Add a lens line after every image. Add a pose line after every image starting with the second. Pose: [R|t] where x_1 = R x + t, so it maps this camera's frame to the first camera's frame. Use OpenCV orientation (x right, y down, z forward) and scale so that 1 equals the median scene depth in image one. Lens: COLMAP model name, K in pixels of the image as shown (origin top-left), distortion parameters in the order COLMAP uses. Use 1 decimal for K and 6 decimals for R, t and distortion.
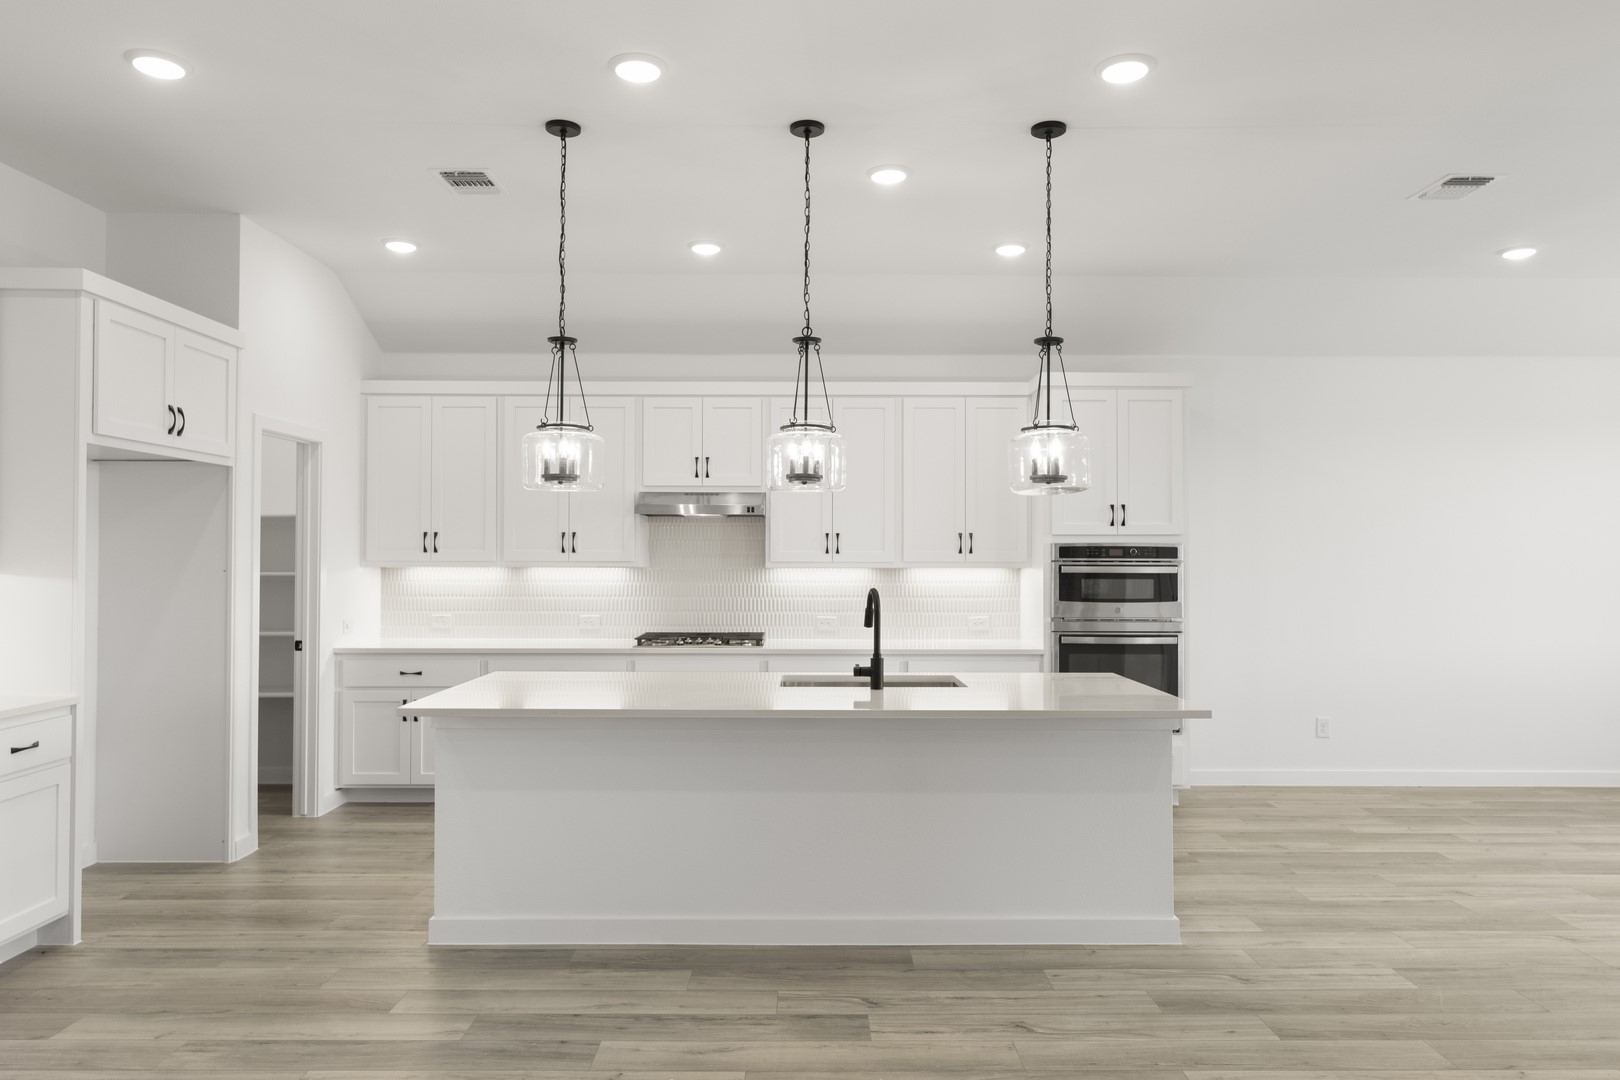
lens RADIAL K [[1047.3, 0, 810.0], [0, 1047.3, 540.0], [0, 0, 1]] dist [0.003083, 0.001034]
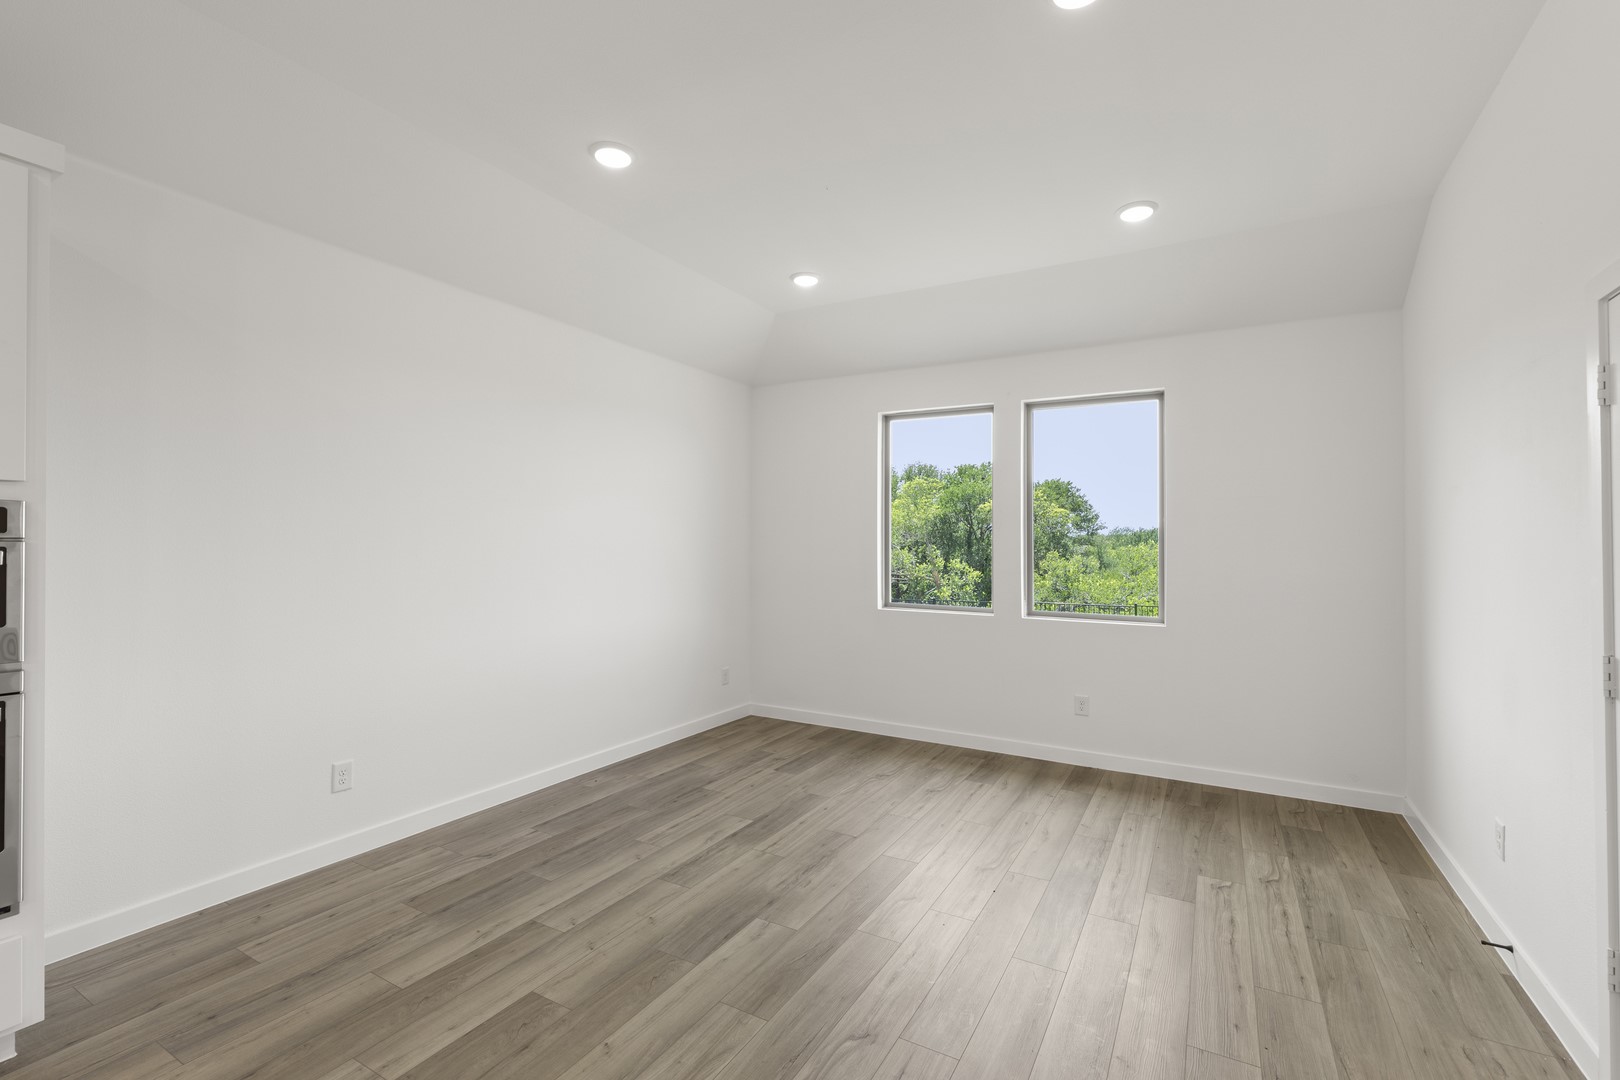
lens RADIAL K [[709.2, 0, 810.0], [0, 709.2, 540.0], [0, 0, 1]] dist [-0.005132, 0.000115]
pose [[0.500630, 0.004366, 0.865650, 0.370888], [-0.021245, 0.999748, 0.007244, 0.016032], [-0.865401, -0.022017, 0.500597, 0.780646]]
